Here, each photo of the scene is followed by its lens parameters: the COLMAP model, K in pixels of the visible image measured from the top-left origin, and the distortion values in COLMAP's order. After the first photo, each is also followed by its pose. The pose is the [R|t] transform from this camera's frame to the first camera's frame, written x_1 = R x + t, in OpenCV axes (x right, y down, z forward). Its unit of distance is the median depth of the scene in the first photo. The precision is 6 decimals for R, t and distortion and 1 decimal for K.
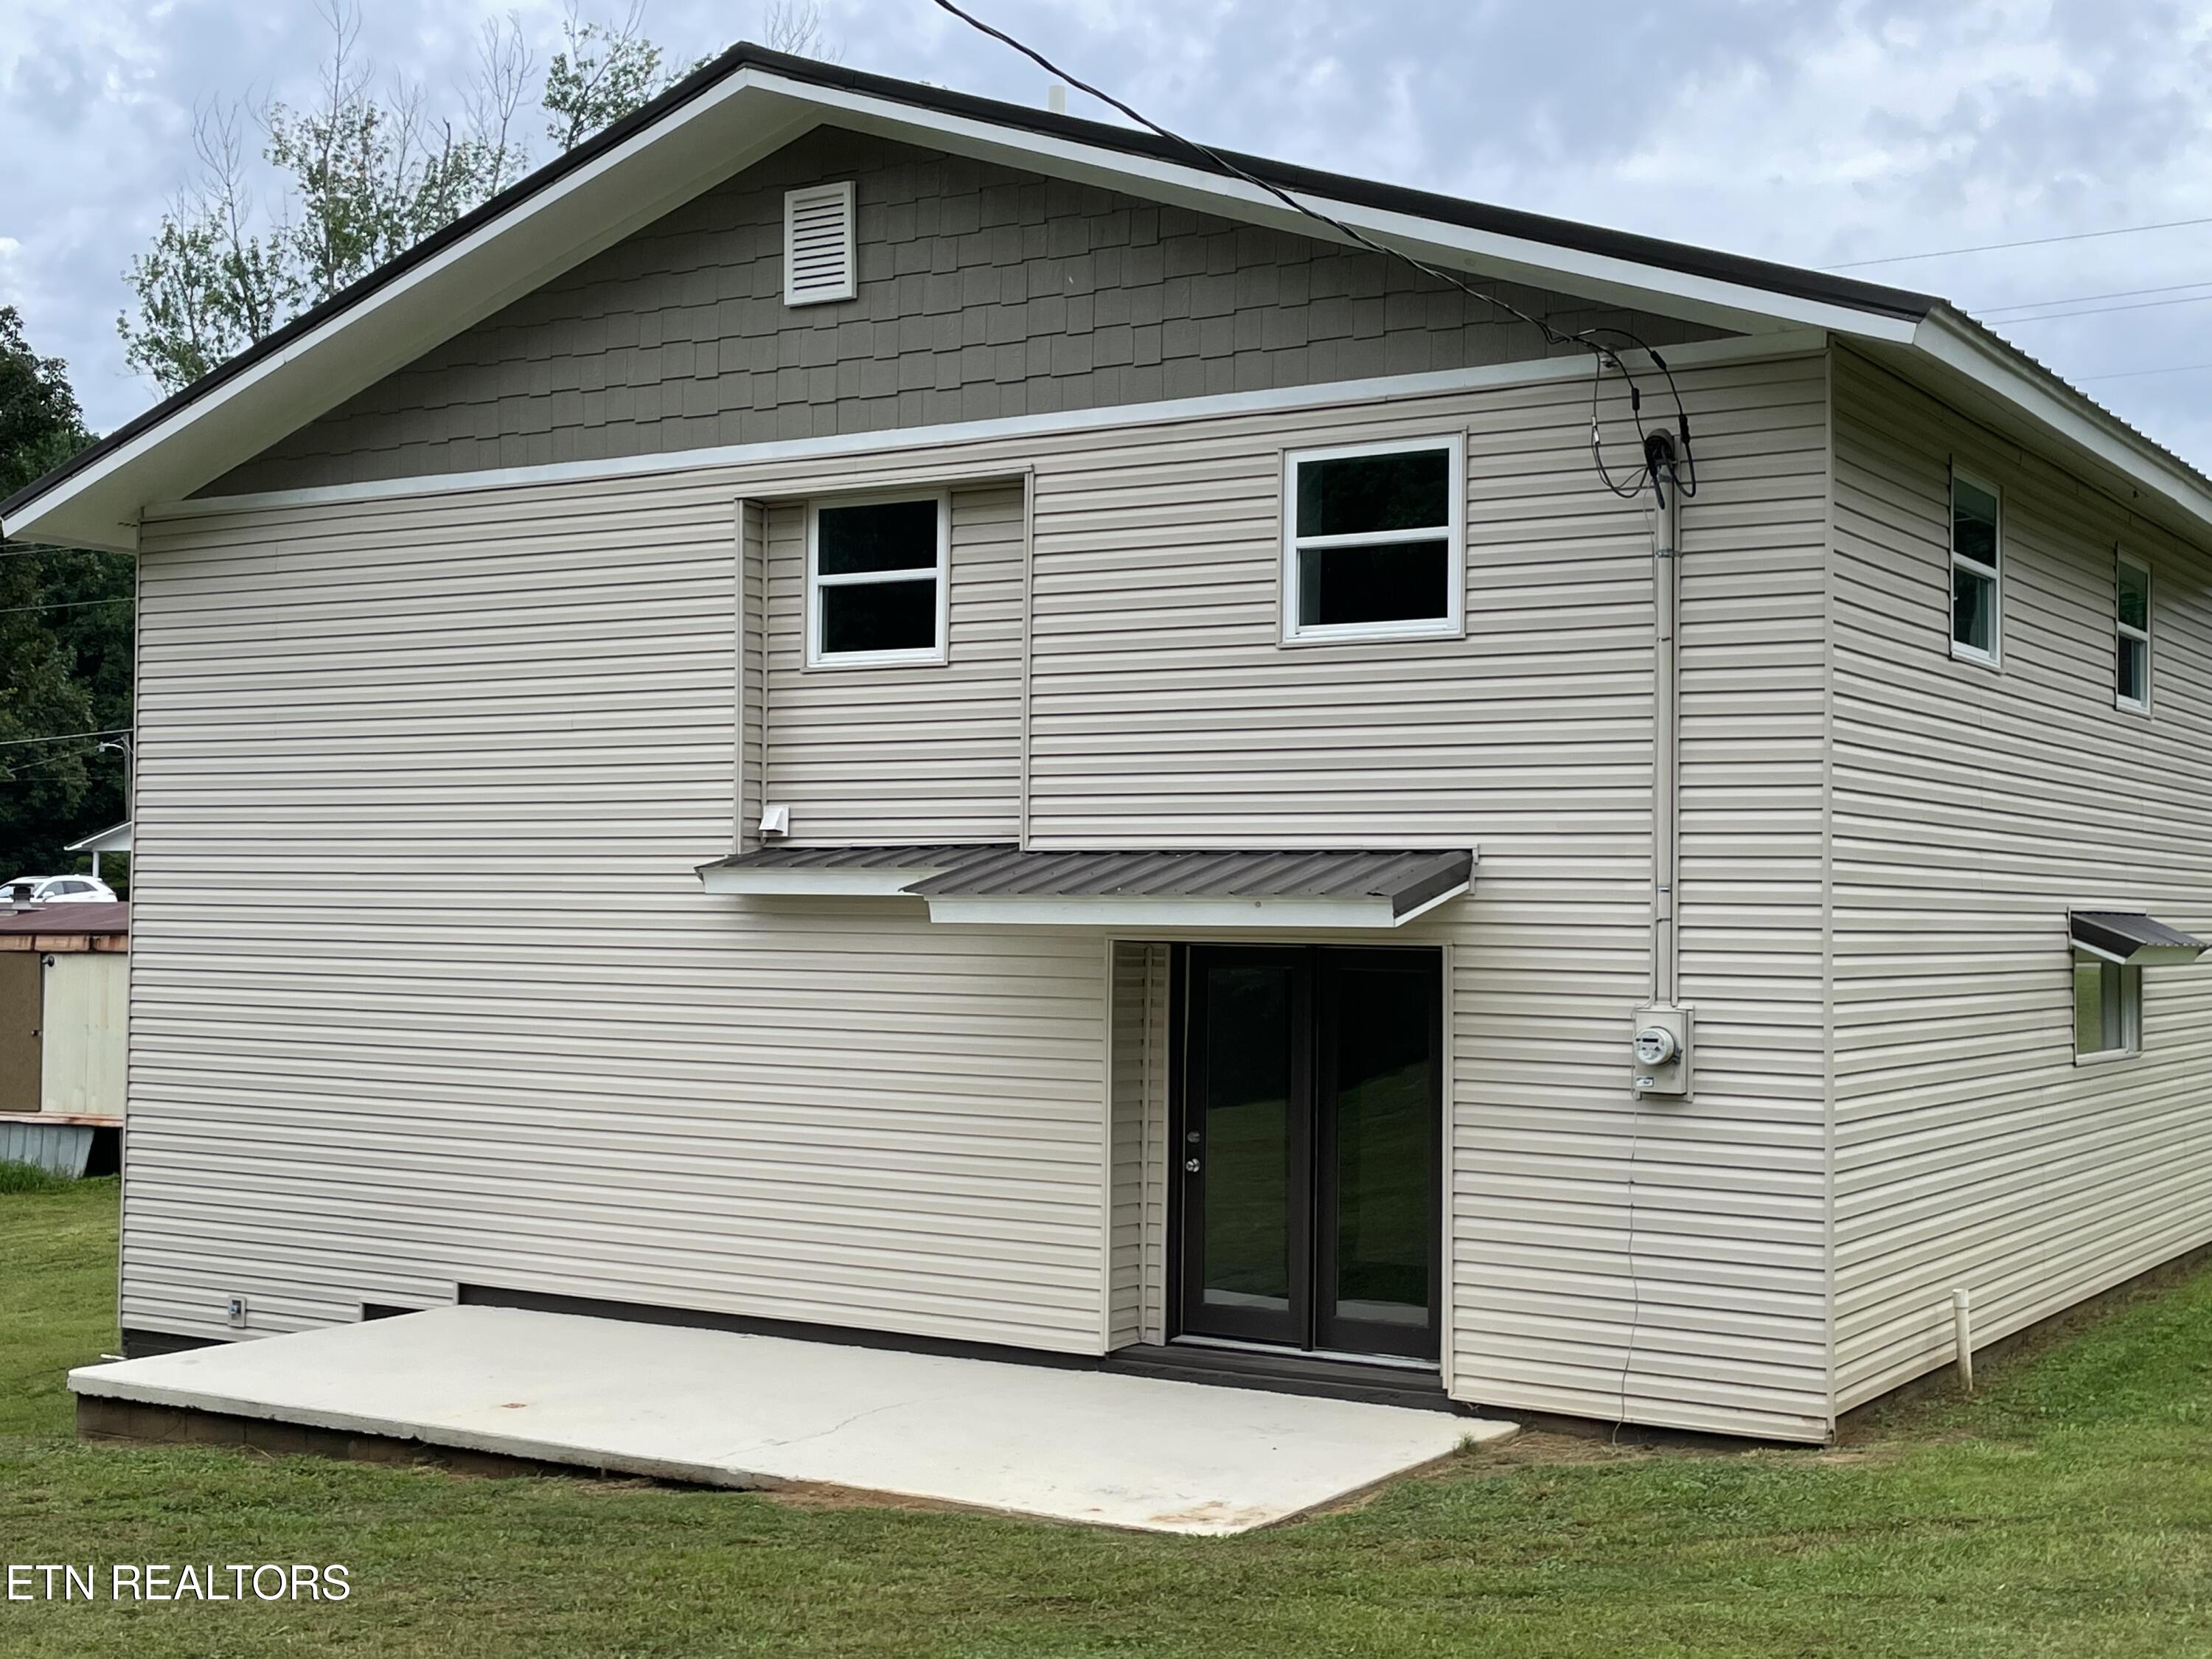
lens RADIAL K [[2744.5, 0, 1106.0], [0, 2744.5, 829.5], [0, 0, 1]] dist [0.019096, 0.024031]
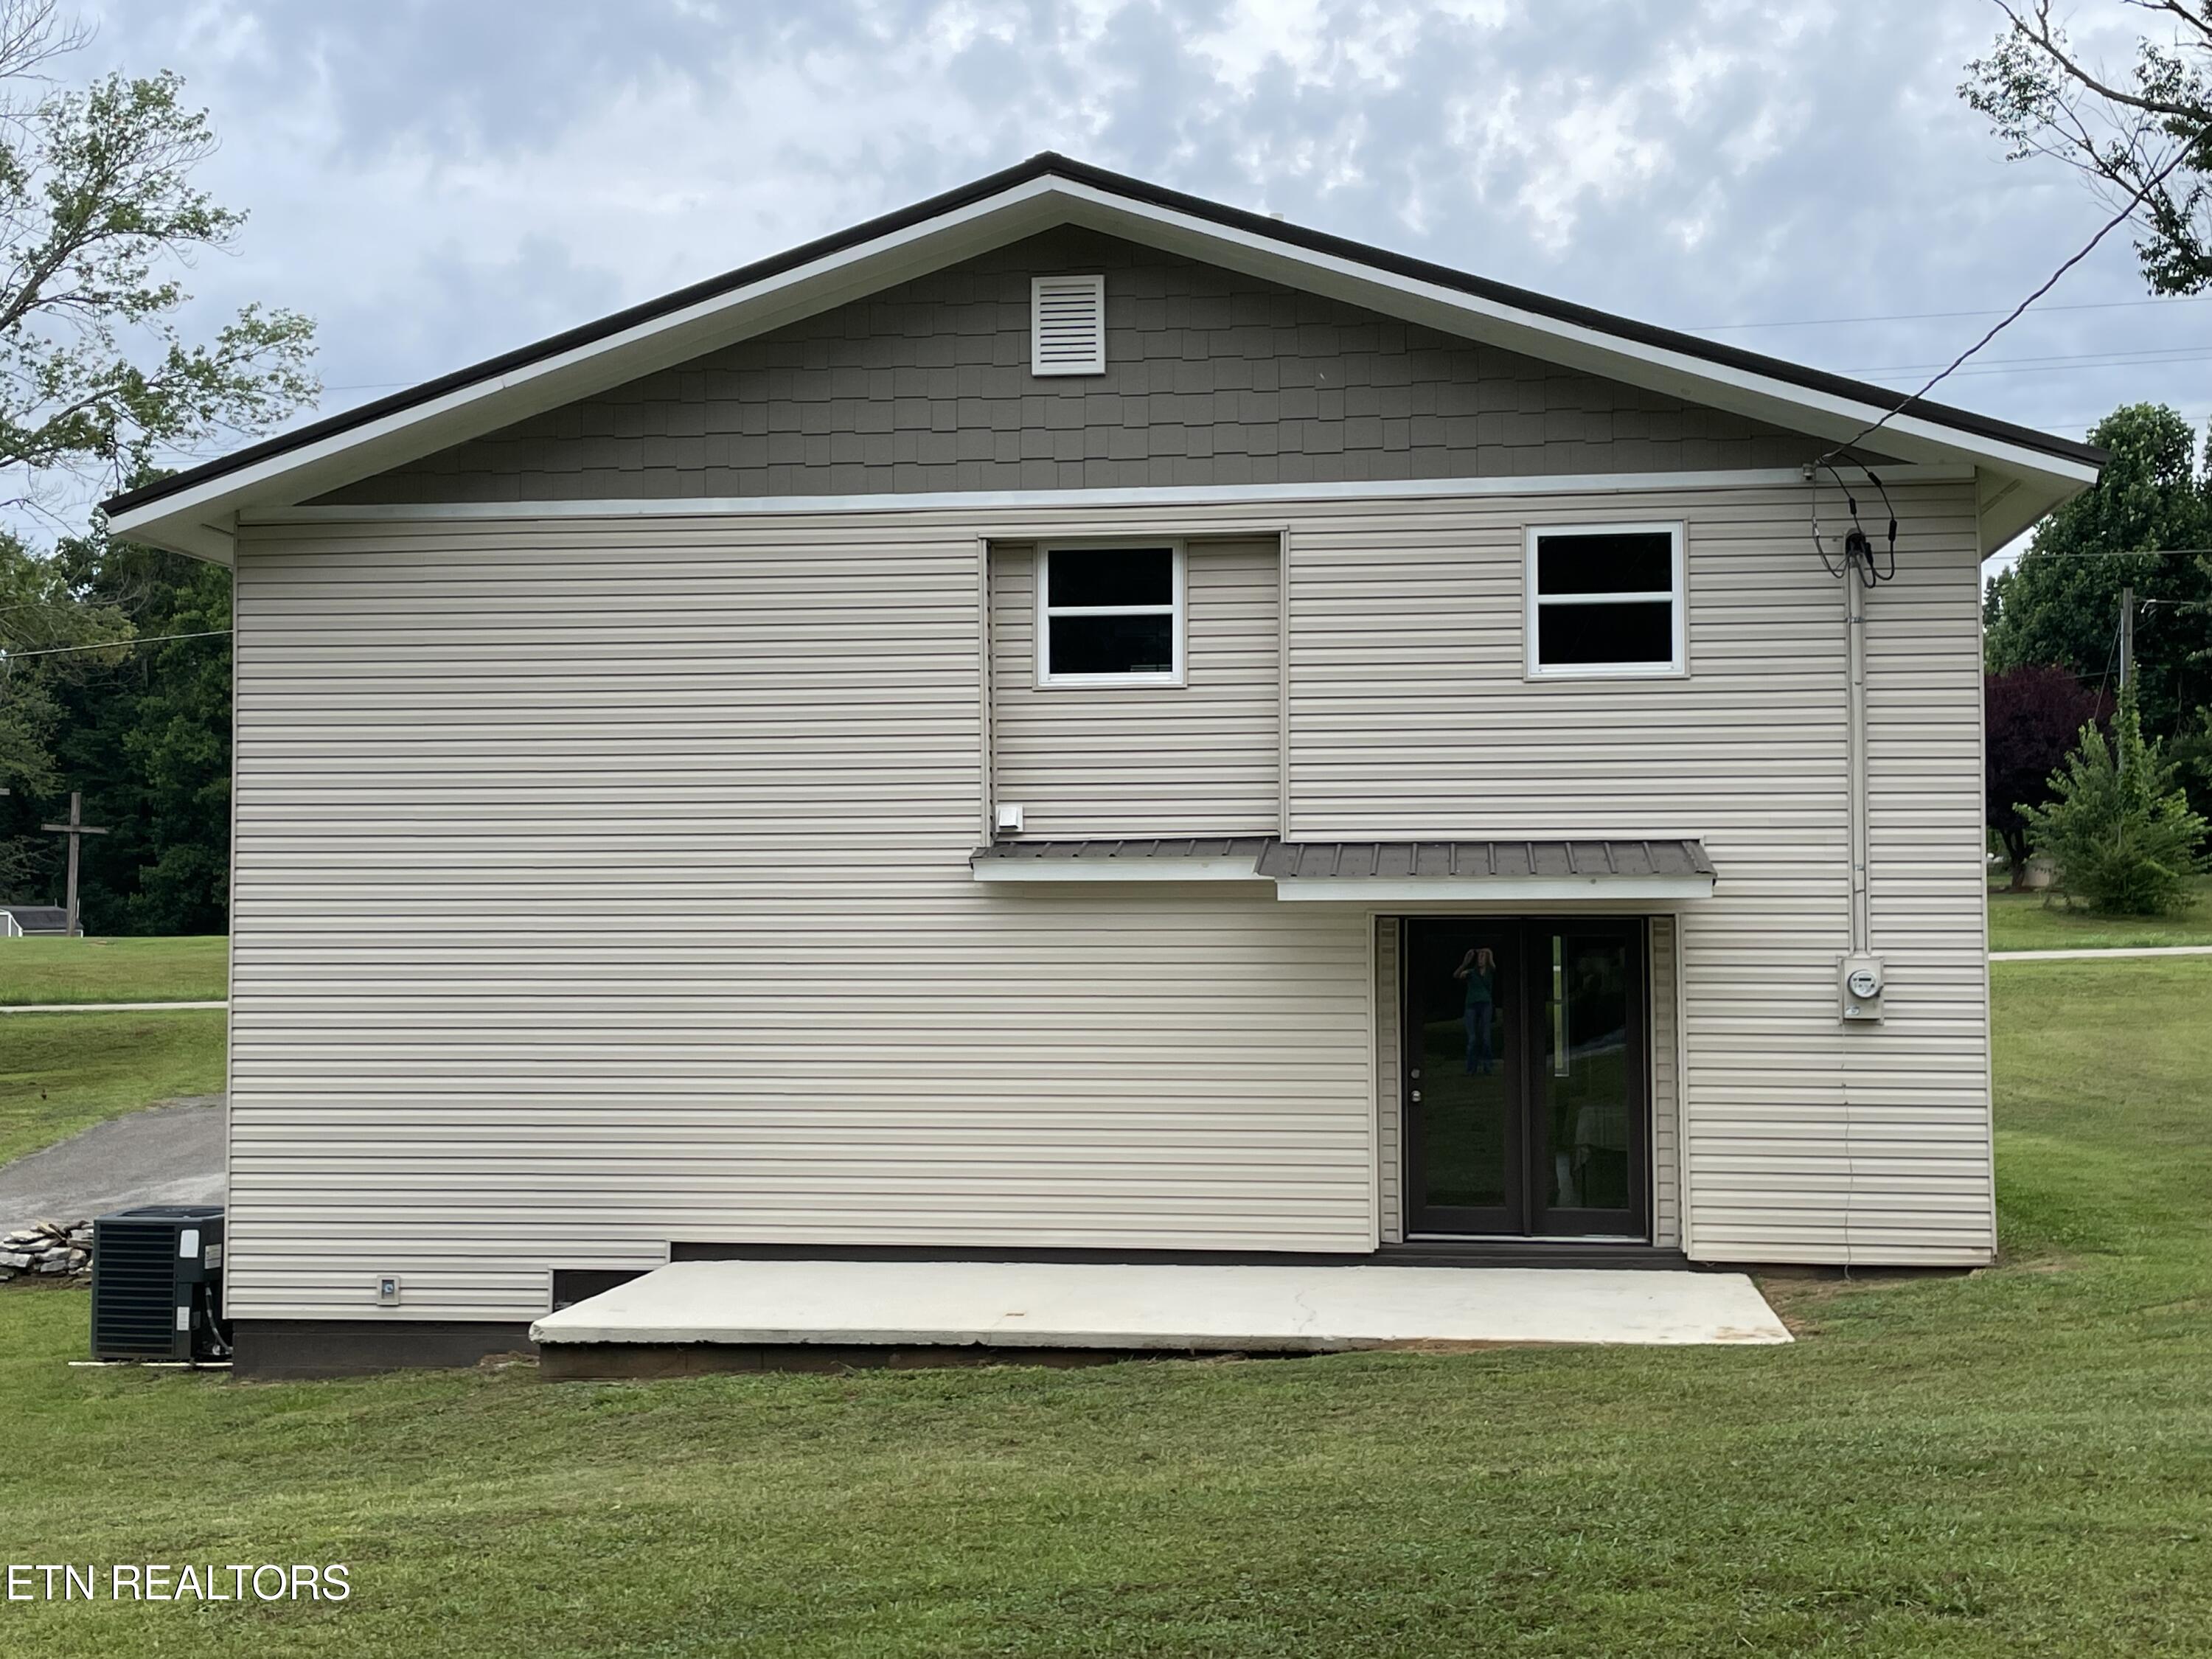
lens RADIAL K [[2774.9, 0, 1106.0], [0, 2774.9, 797.5], [0, 0, 1]] dist [0.070196, 0.049146]
pose [[0.916487, 0.005387, 0.400028, -0.601635], [0.001042, 0.999874, -0.015853, 0.007445], [-0.400063, 0.014946, 0.916366, -0.095458]]
